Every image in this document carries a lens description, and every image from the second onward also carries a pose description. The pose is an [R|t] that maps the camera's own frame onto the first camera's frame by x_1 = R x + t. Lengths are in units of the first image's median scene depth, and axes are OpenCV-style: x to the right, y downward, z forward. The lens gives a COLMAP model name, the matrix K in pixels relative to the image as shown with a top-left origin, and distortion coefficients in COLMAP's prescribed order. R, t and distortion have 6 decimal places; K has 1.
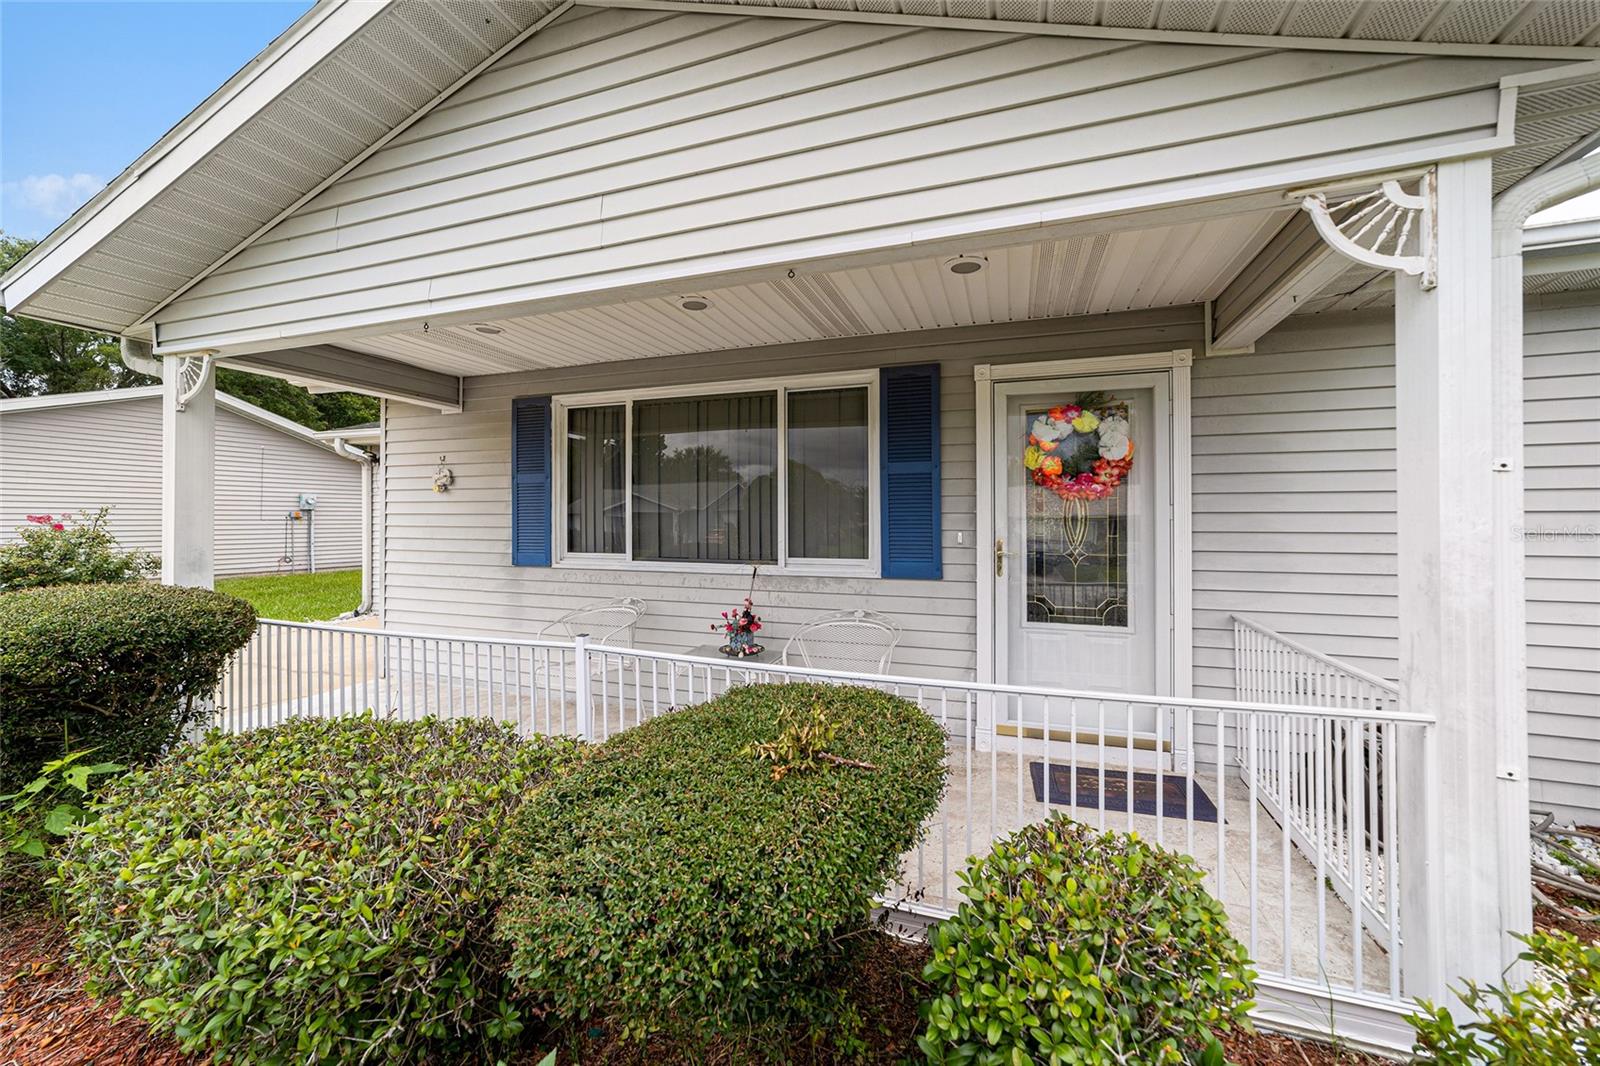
lens RADIAL K [[619.3, 0, 792.1], [0, 619.3, 524.4], [0, 0, 1]] dist [-0.007187, 0.000567]
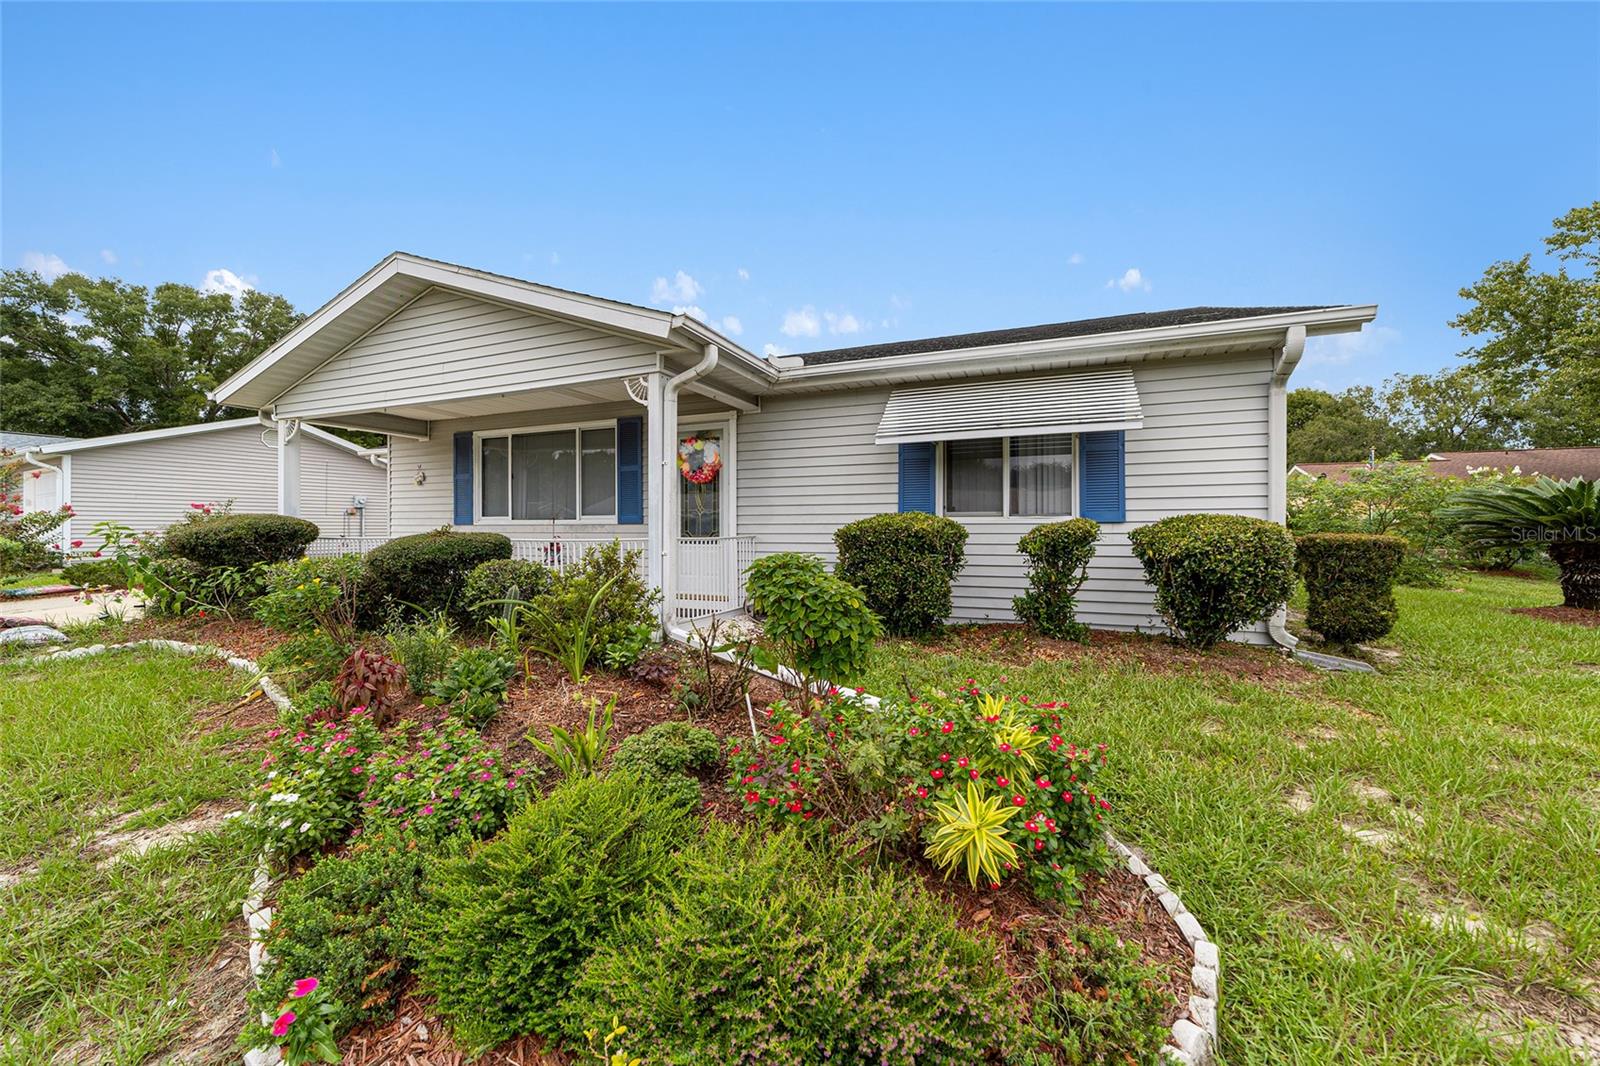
lens RADIAL K [[618.3, 0, 795.7], [0, 618.3, 533.0], [0, 0, 1]] dist [-0.000278, 0.000689]
pose [[0.997843, -0.000640, -0.065636, 0.763698], [0.000575, 0.999999, -0.000998, 0.106196], [0.065637, 0.000958, 0.997843, -0.853848]]
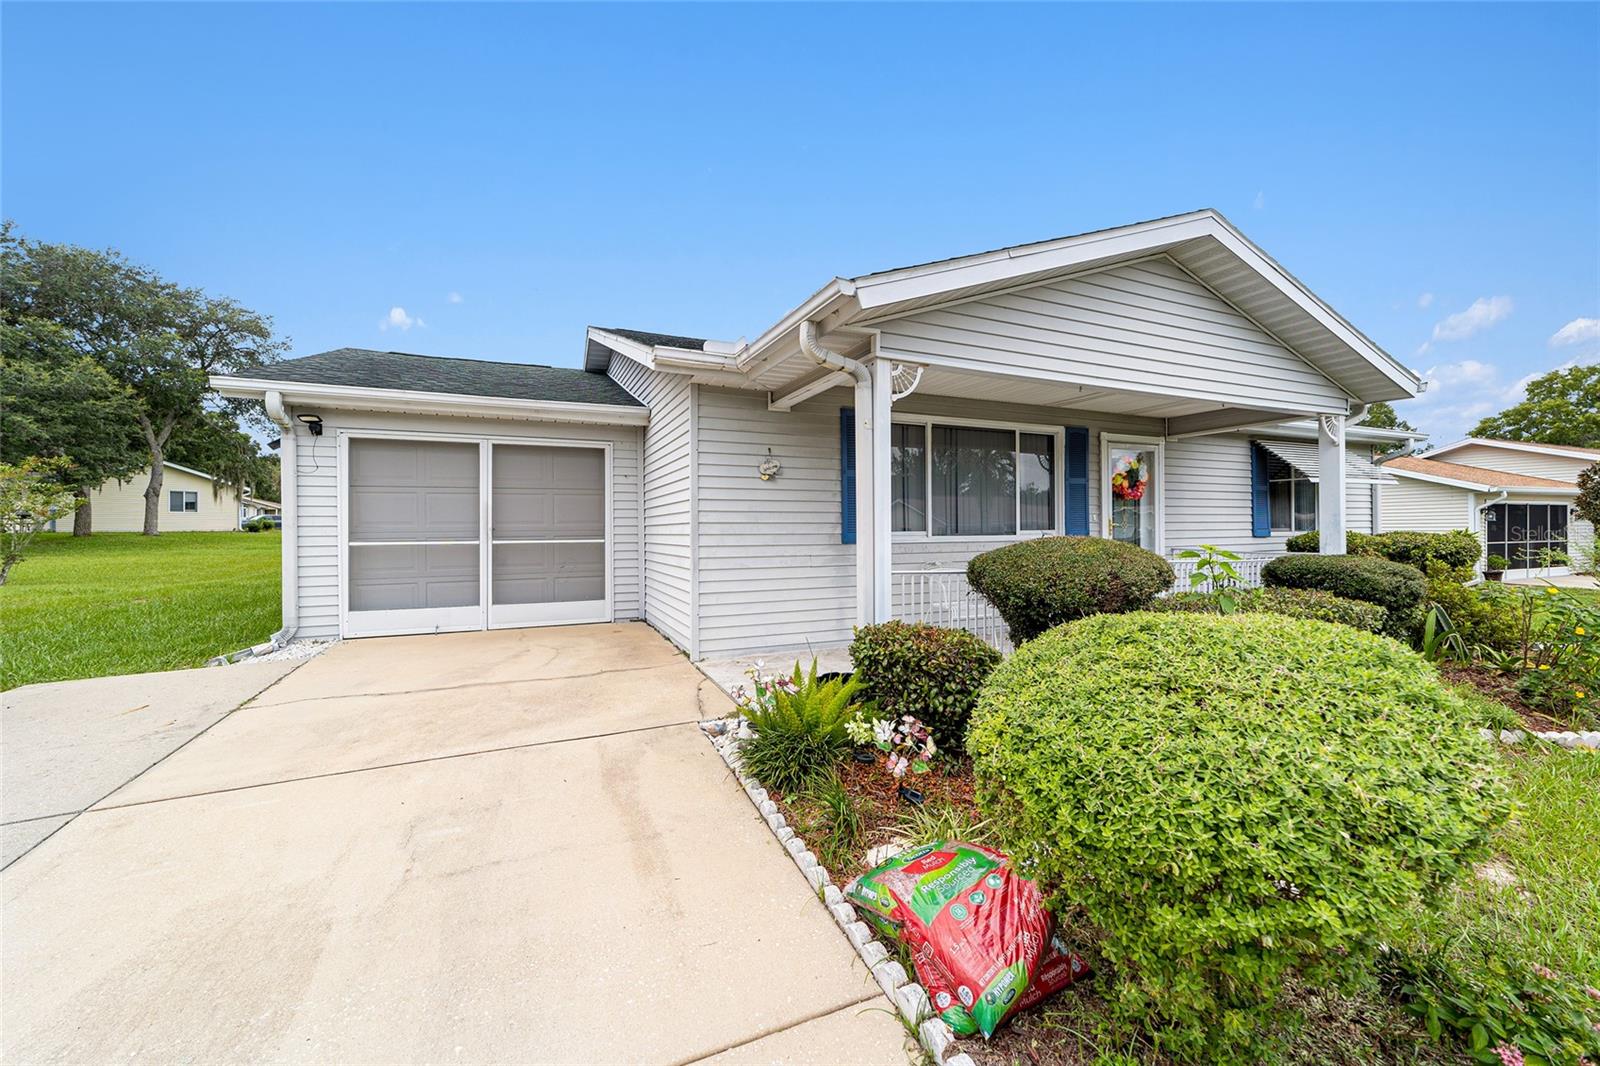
lens RADIAL K [[618.3, 0, 795.7], [0, 618.3, 533.0], [0, 0, 1]] dist [-0.000278, 0.000689]
pose [[0.725017, -0.011789, 0.688630, -1.553490], [0.010003, 0.999928, 0.006587, 0.041550], [-0.688658, 0.002113, 0.725083, 0.195173]]
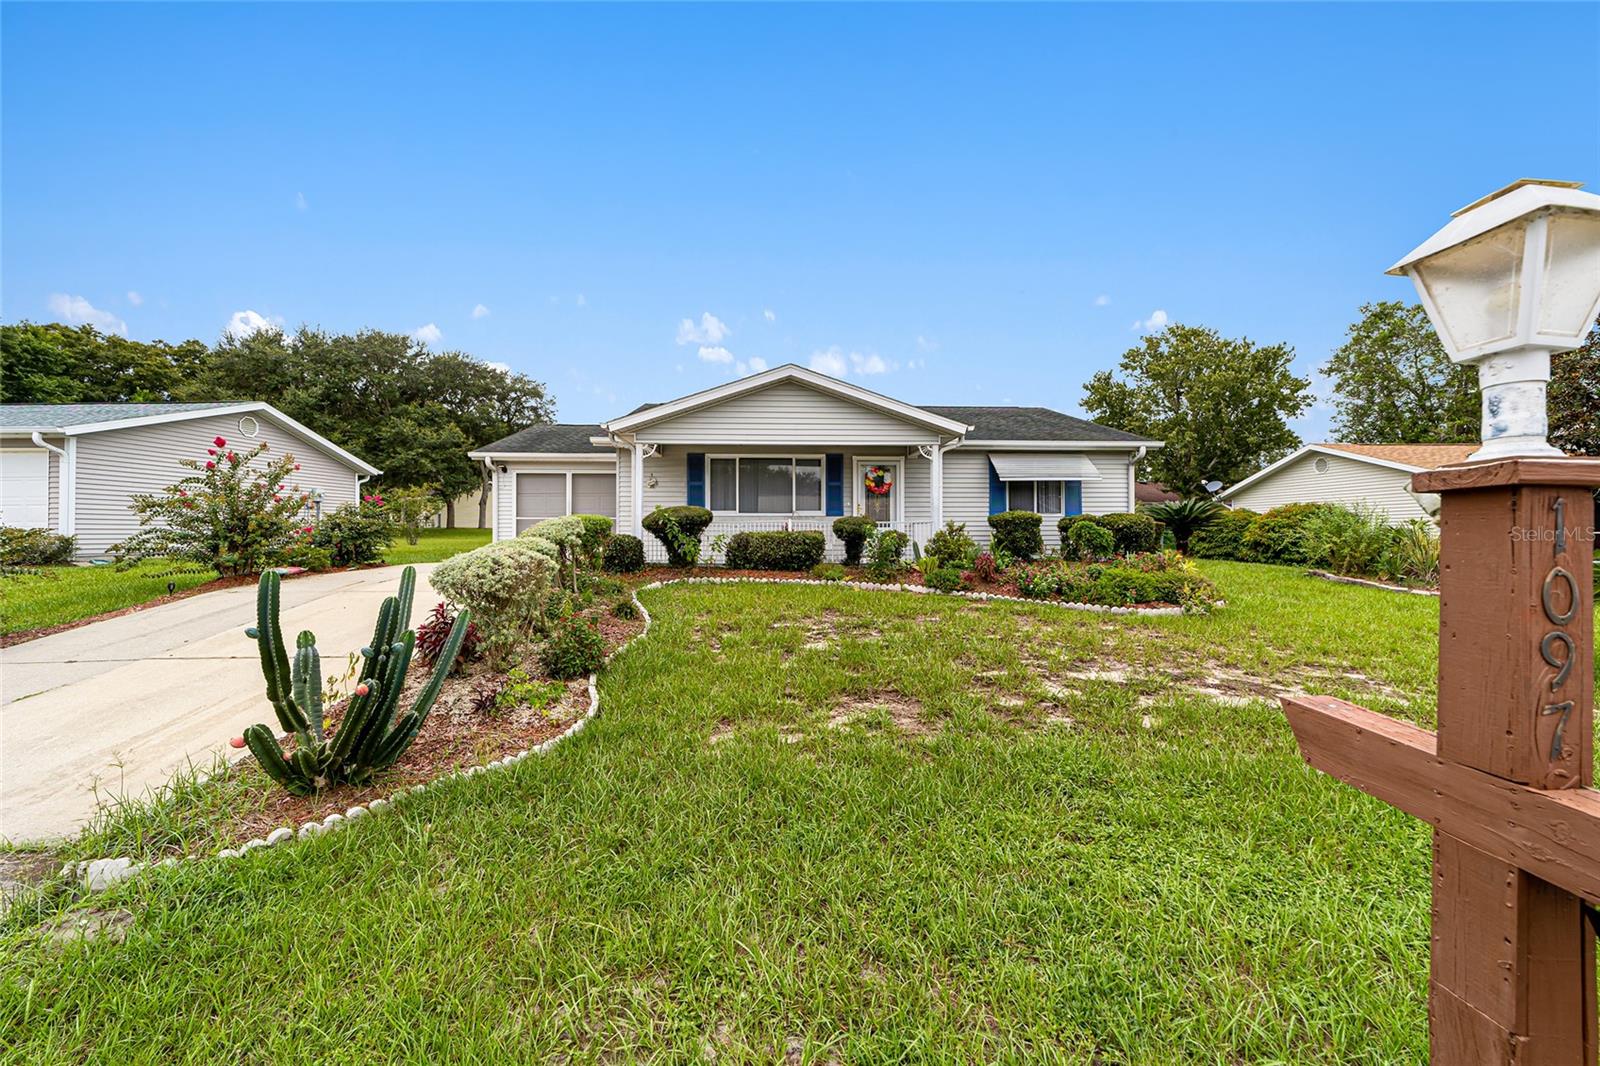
lens RADIAL K [[634.7, 0, 801.2], [0, 634.7, 540.7], [0, 0, 1]] dist [-0.037311, 0.000113]
pose [[0.920972, -0.006013, 0.389583, -1.210012], [0.003889, 0.999973, 0.006240, 0.180141], [-0.389610, -0.004232, 0.920970, -1.941760]]
